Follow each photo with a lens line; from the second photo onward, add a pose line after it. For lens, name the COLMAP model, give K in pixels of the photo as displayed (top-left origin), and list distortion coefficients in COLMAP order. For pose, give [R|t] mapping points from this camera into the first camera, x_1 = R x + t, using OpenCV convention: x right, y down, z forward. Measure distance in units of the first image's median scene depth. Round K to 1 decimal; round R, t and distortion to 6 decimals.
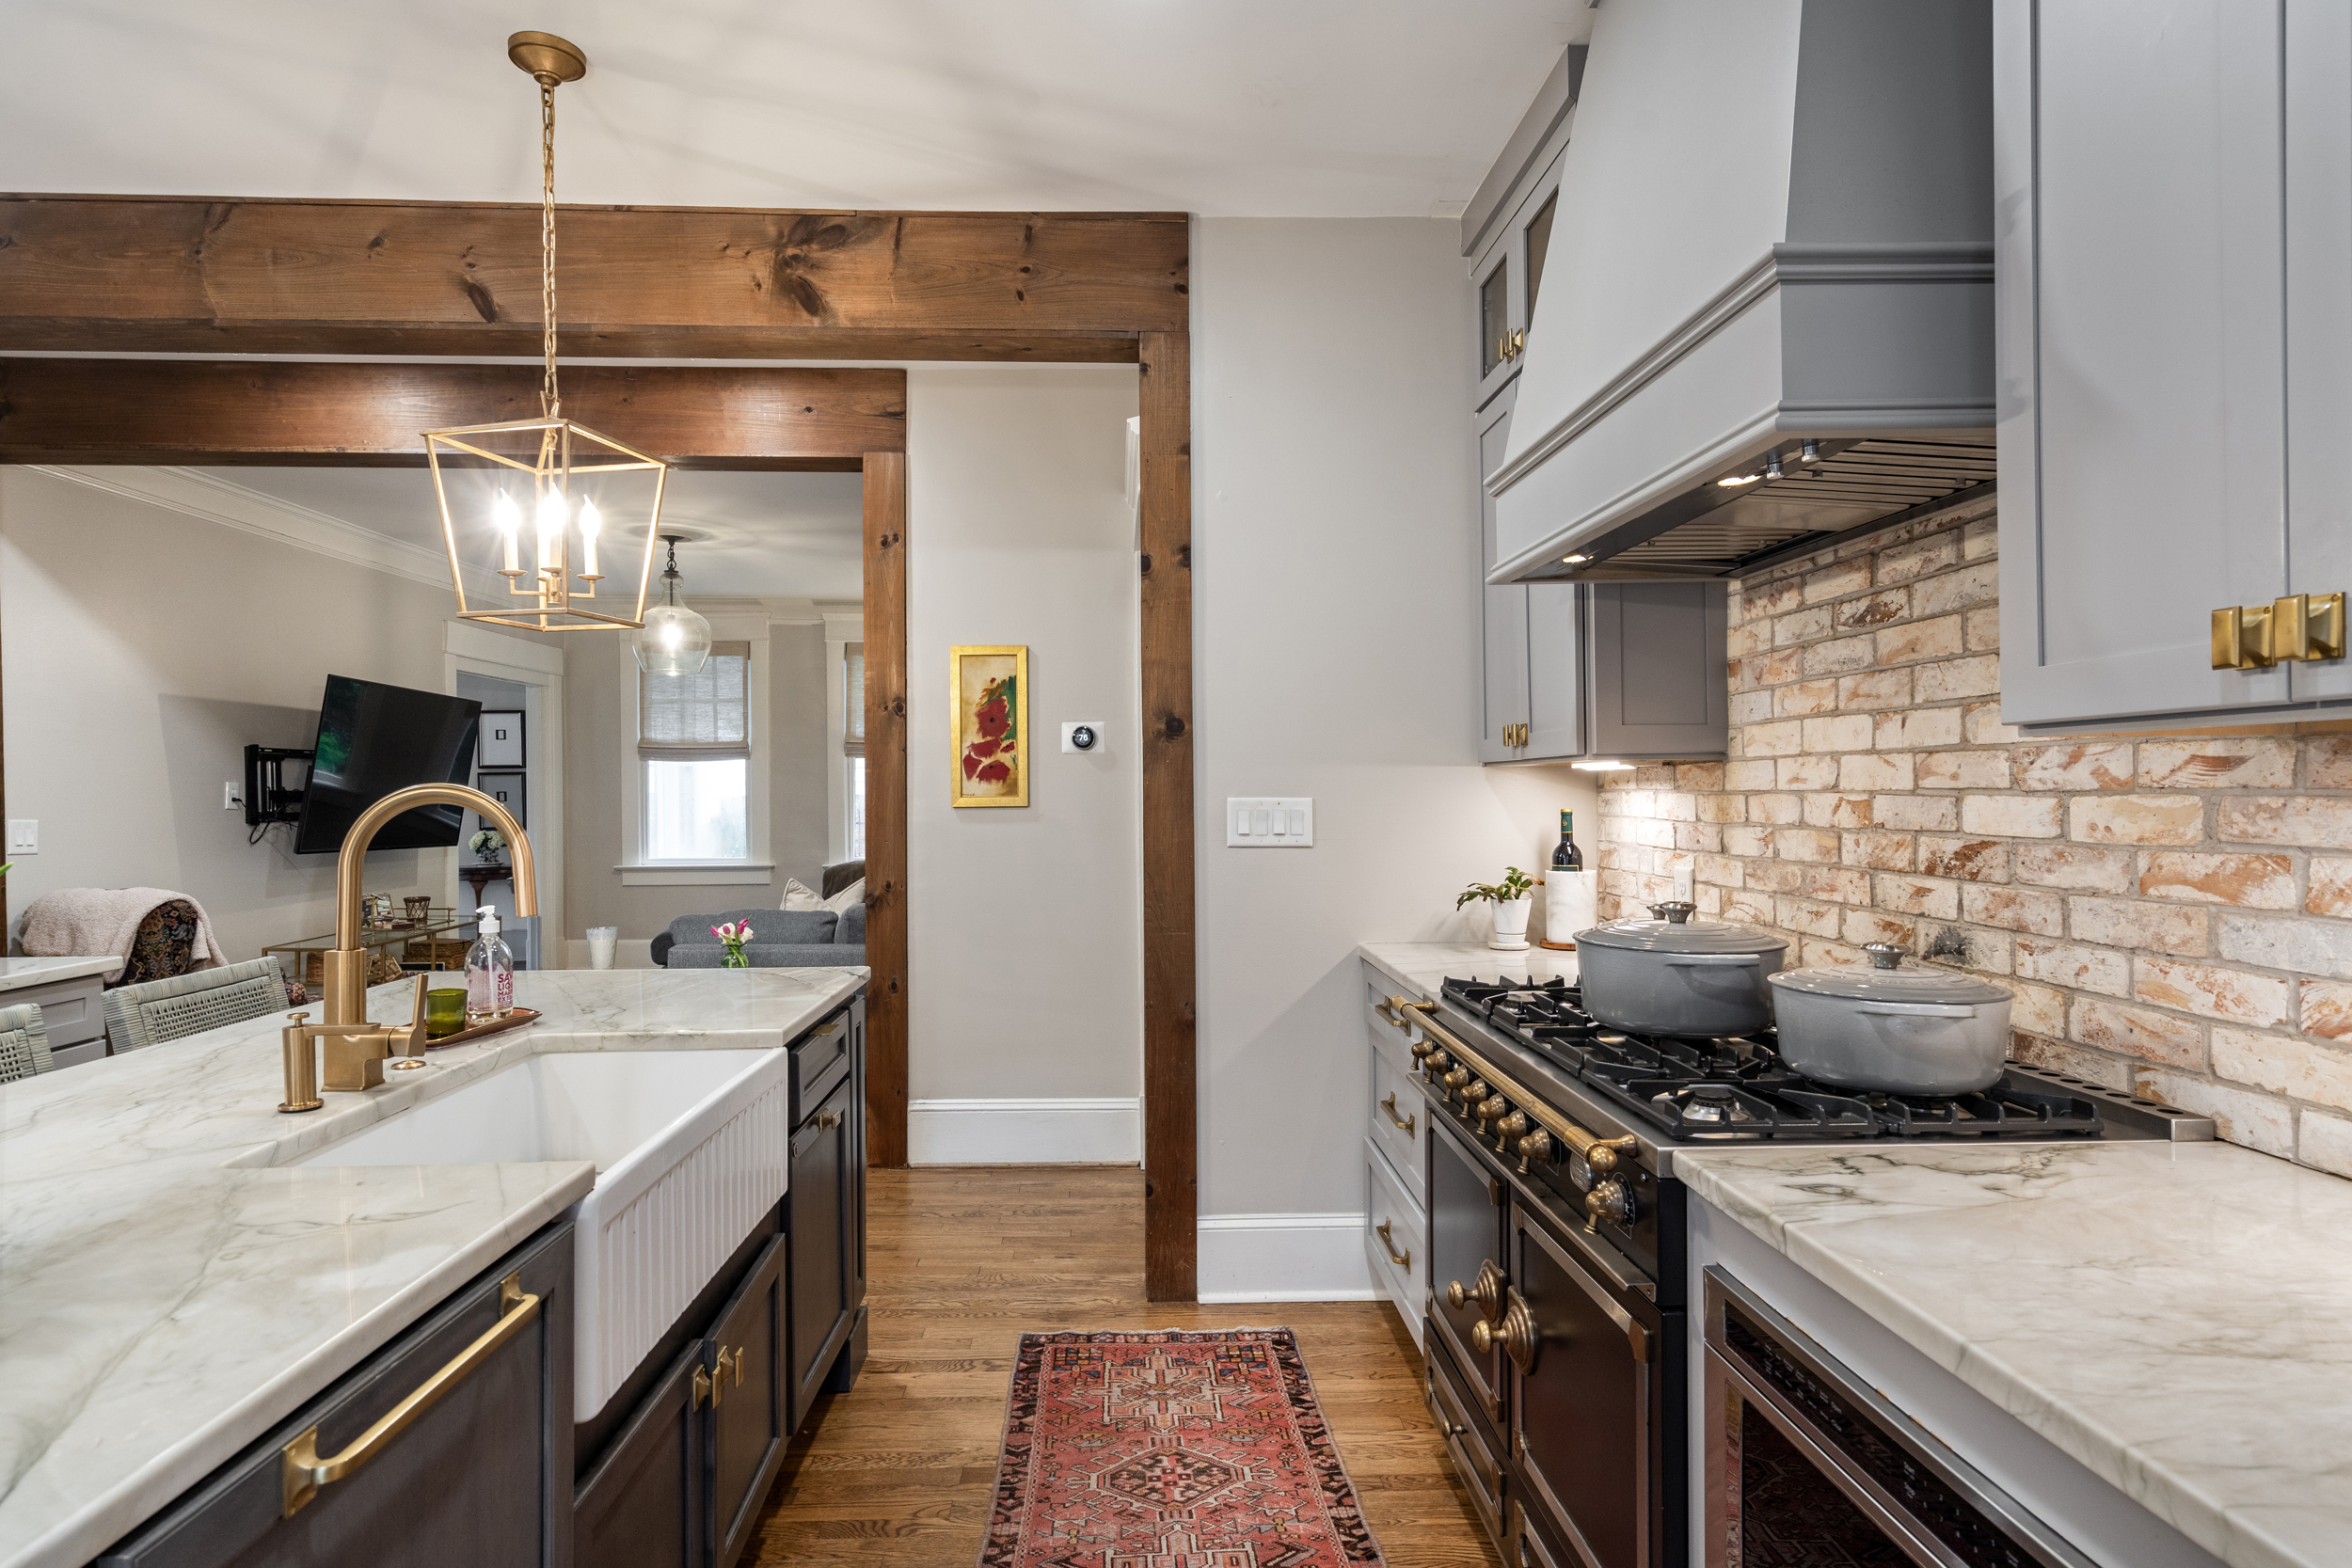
lens RADIAL K [[1255.7, 0, 1179.3], [0, 1255.7, 791.4], [0, 0, 1]] dist [0.001637, 0.001164]
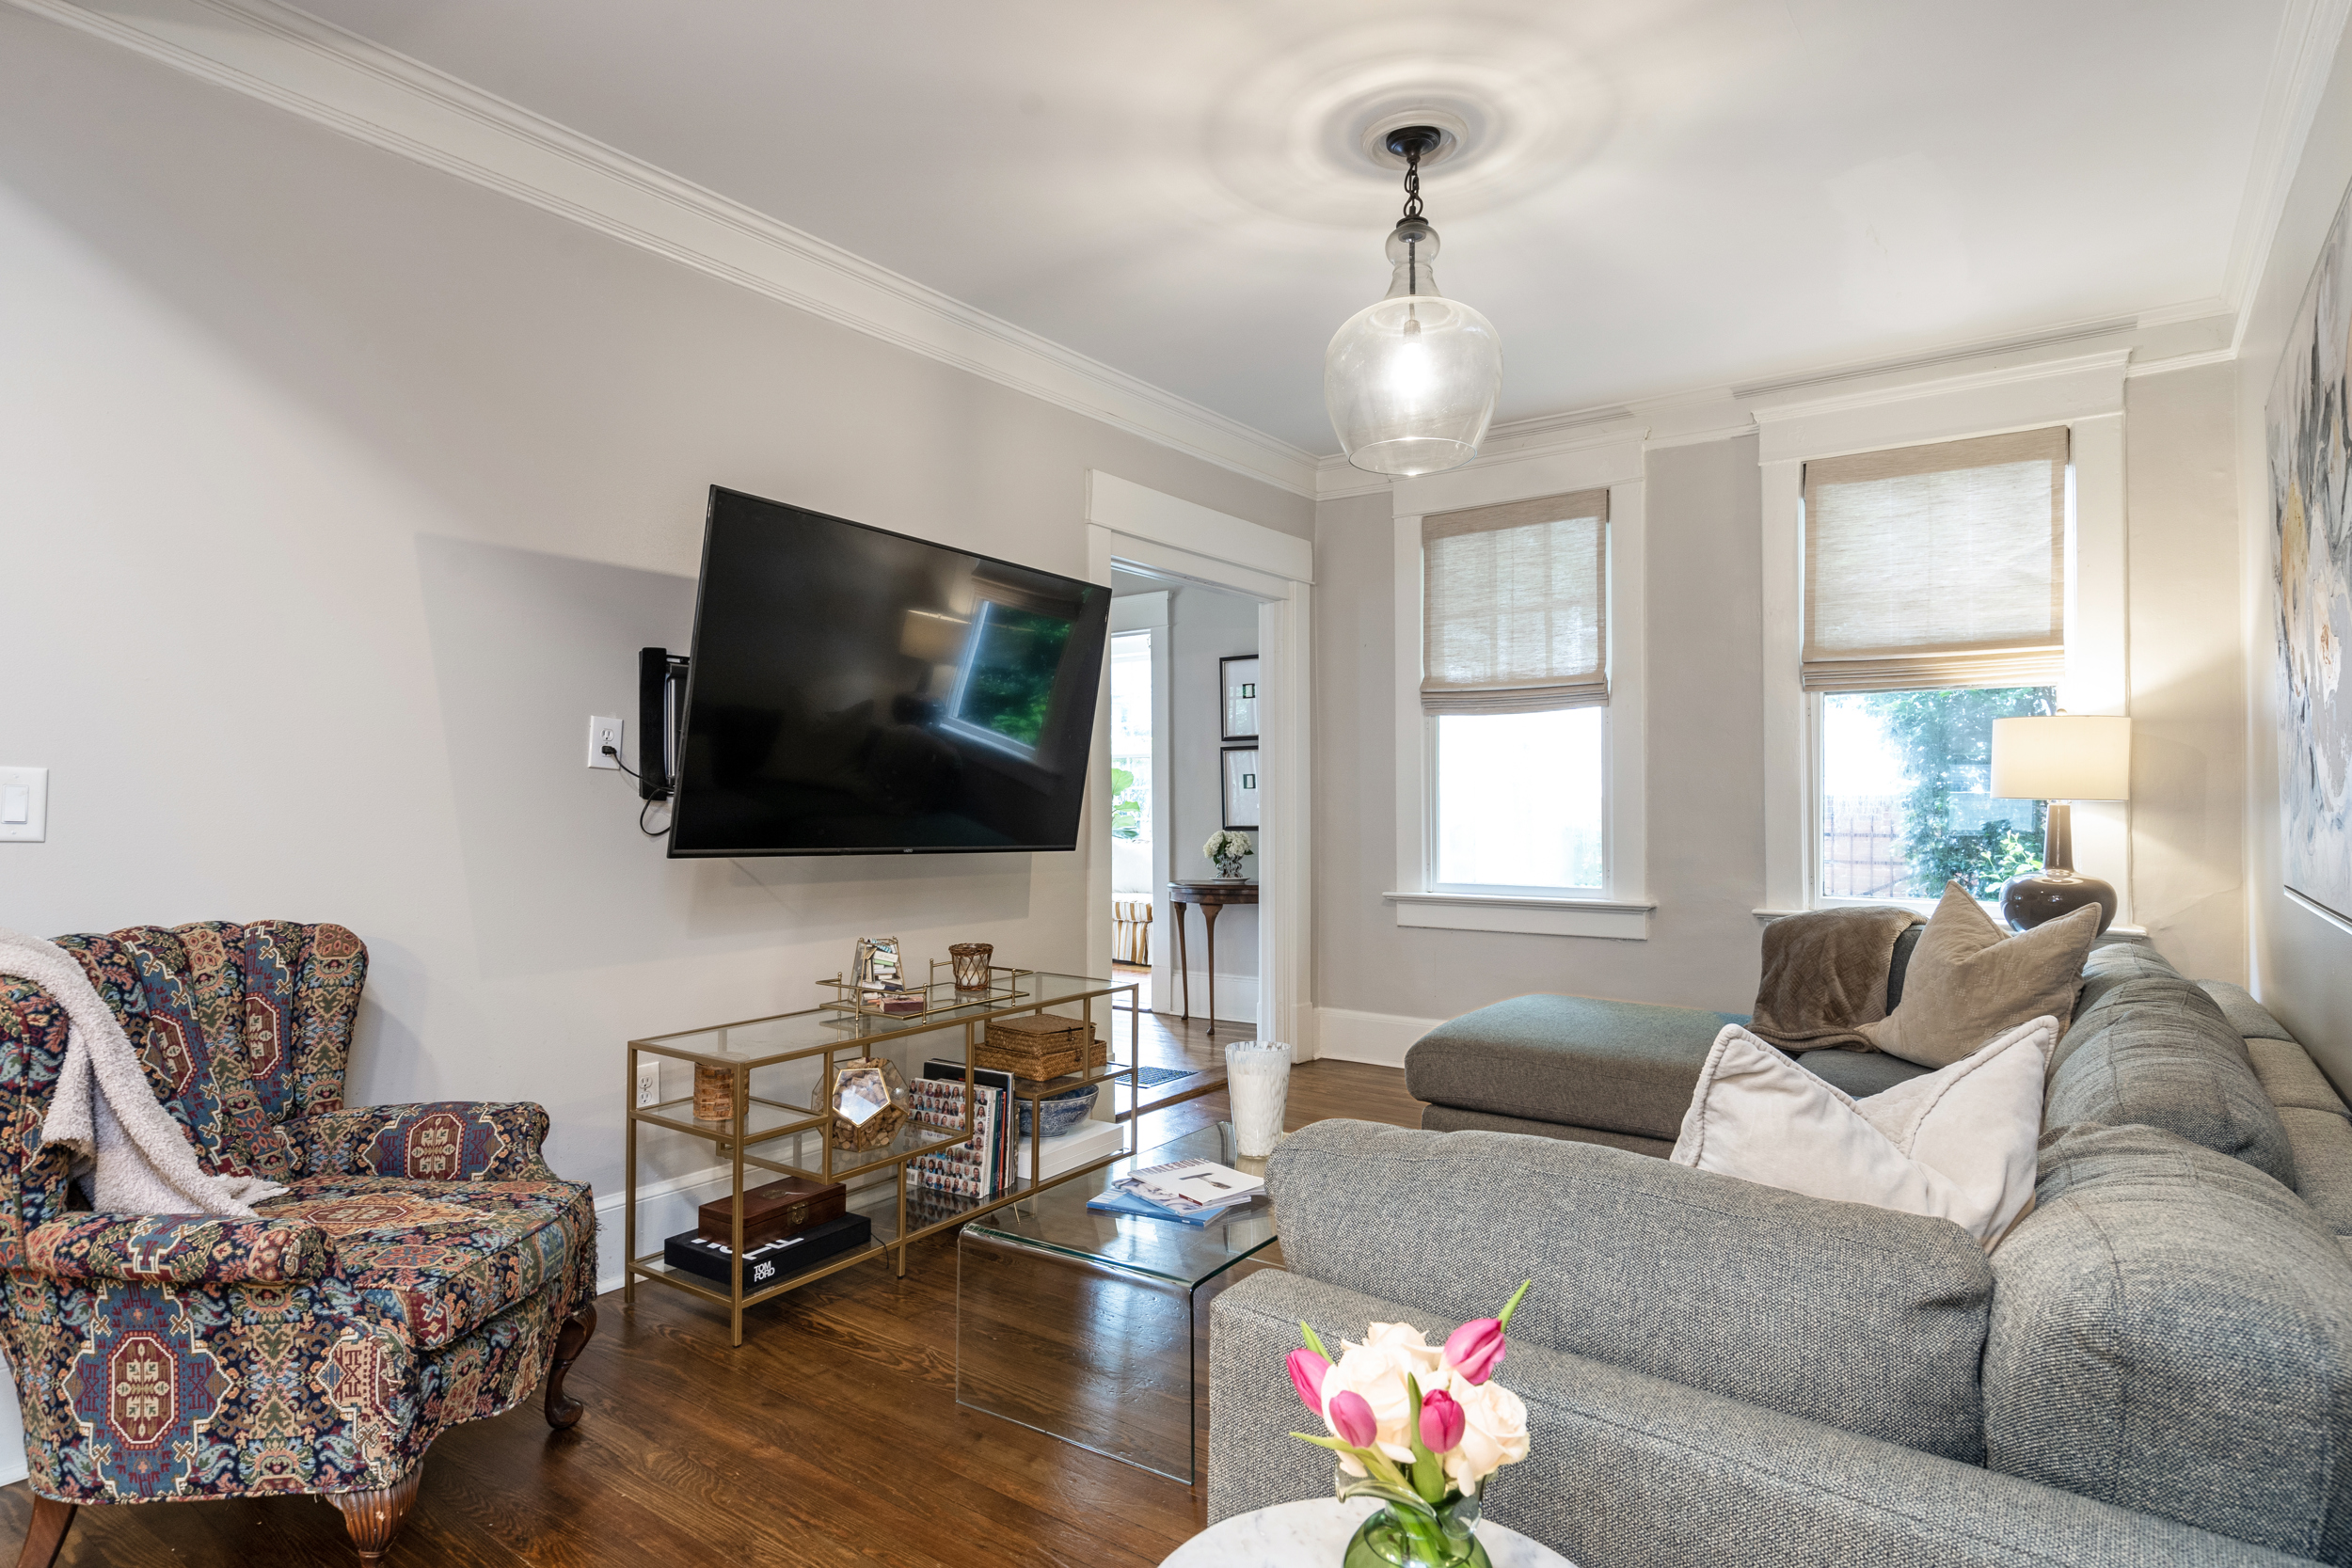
lens RADIAL K [[1255.7, 0, 1179.3], [0, 1255.7, 791.4], [0, 0, 1]] dist [0.001637, 0.001164]
pose [[0.781644, -0.002286, -0.623721, -0.151421], [-0.004638, 0.999944, -0.009478, 0.017512], [0.623708, 0.010301, 0.781590, 0.467997]]
